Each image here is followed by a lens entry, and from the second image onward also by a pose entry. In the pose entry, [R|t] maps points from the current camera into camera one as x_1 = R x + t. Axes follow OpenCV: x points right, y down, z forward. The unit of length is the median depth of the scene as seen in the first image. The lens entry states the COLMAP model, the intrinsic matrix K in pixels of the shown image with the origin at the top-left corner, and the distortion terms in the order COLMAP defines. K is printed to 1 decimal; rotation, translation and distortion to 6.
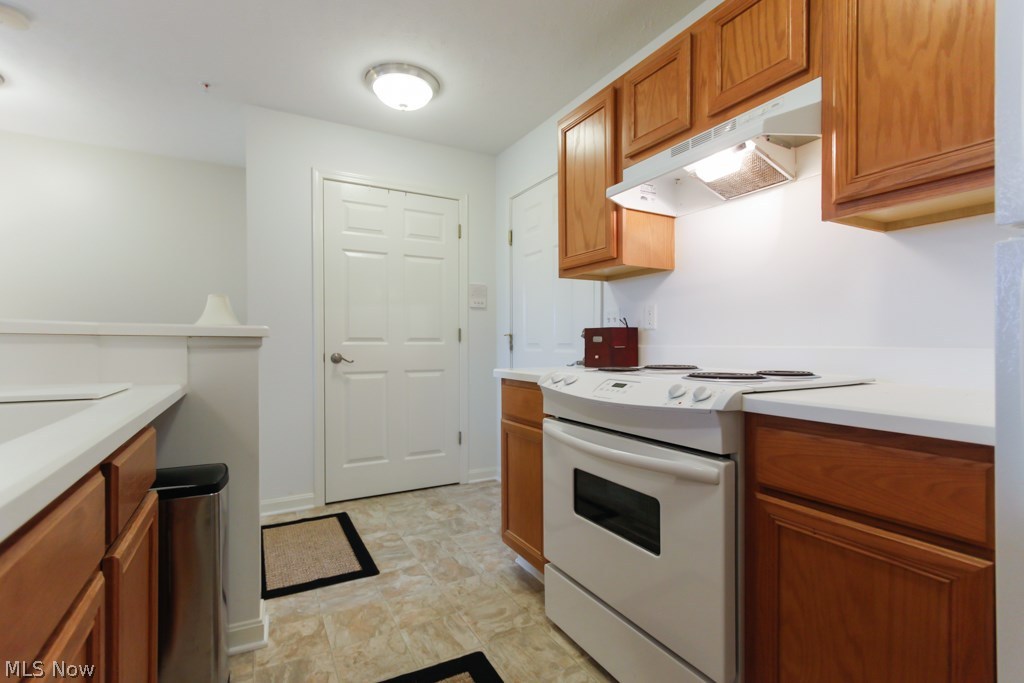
lens RADIAL K [[474.4, 0, 512.1], [0, 474.4, 343.9], [0, 0, 1]] dist [0.002392, 0.000427]
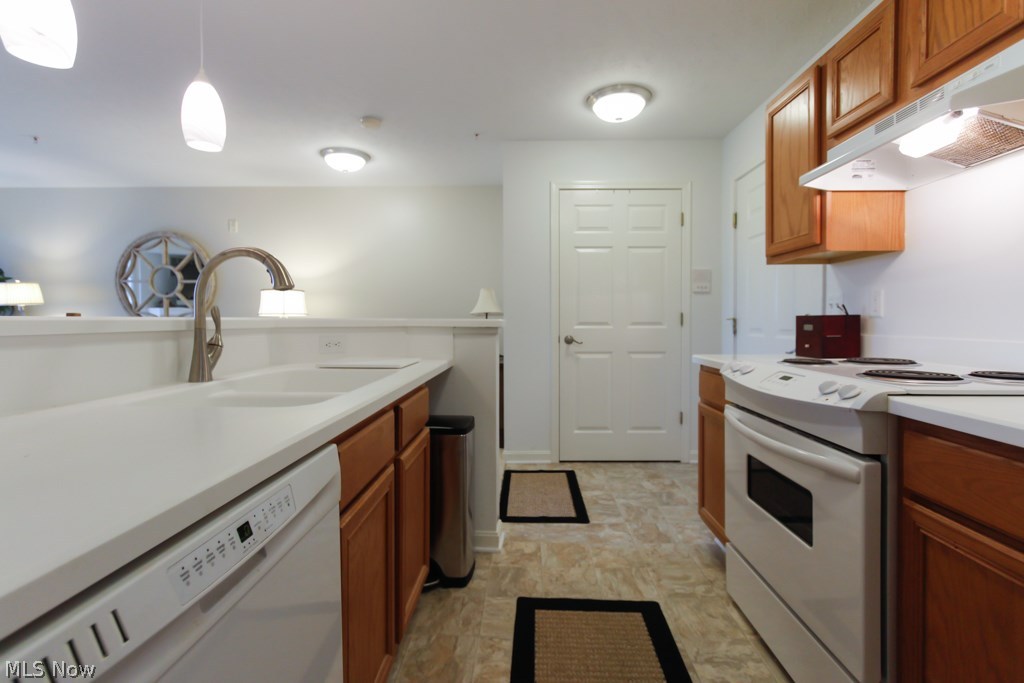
lens RADIAL K [[469.5, 0, 523.5], [0, 469.5, 320.2], [0, 0, 1]] dist [0.001990, 0.000957]
pose [[0.871278, -0.000747, -0.490789, 0.187998], [-0.000022, 0.999999, -0.001562, -0.029968], [0.490789, 0.001372, 0.871277, -0.135576]]
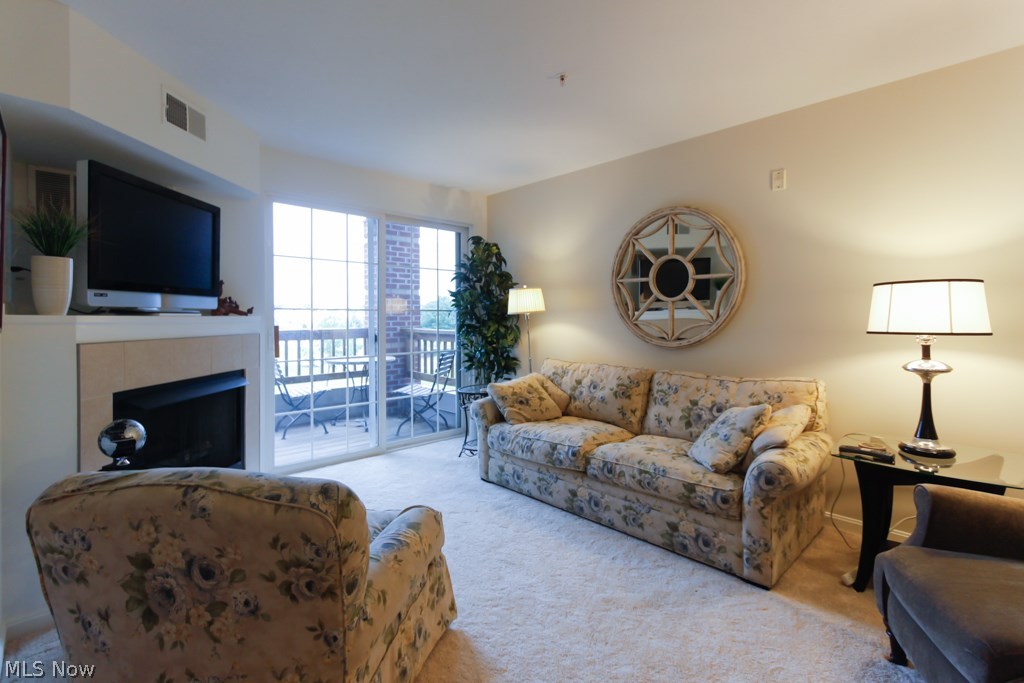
lens RADIAL K [[478.1, 0, 508.3], [0, 478.1, 319.4], [0, 0, 1]] dist [0.000821, 0.000286]
pose [[0.260526, 0.005789, -0.965450, -1.336353], [-0.005846, 0.999973, 0.004418, -0.100145], [0.965449, 0.004493, 0.260553, 0.084359]]
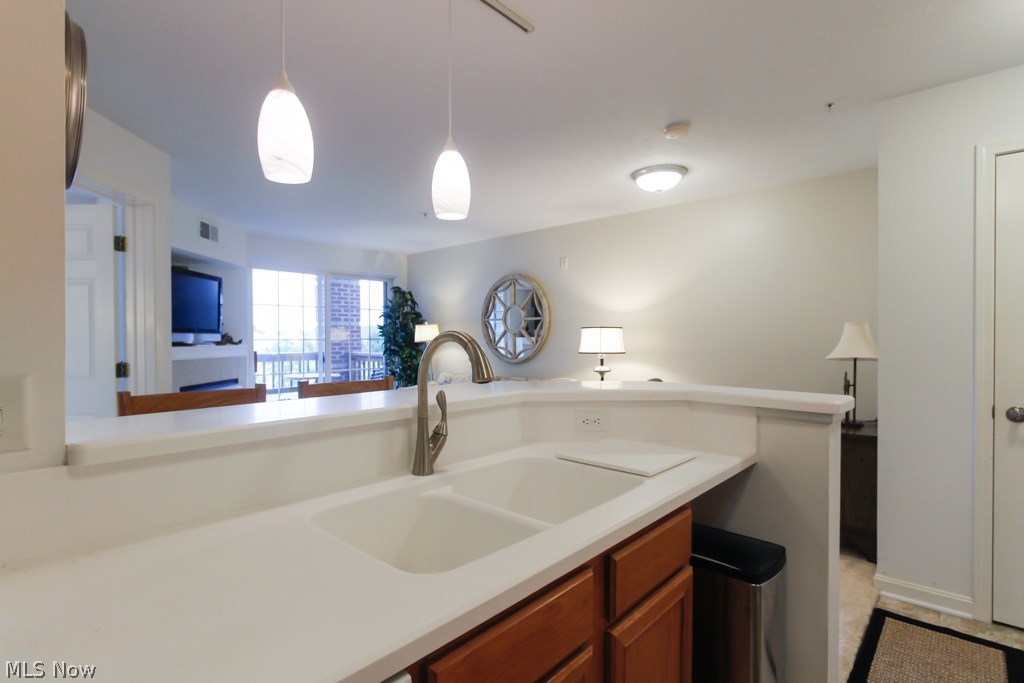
lens RADIAL K [[509.8, 0, 512.0], [0, 509.8, 341.5], [0, 0, 1]] dist [-0.000946, 0.000445]
pose [[0.330429, 0.004054, -0.943822, 0.139567], [-0.000371, 0.999991, 0.004165, -0.135921], [0.943831, -0.001026, 0.330427, 0.137170]]
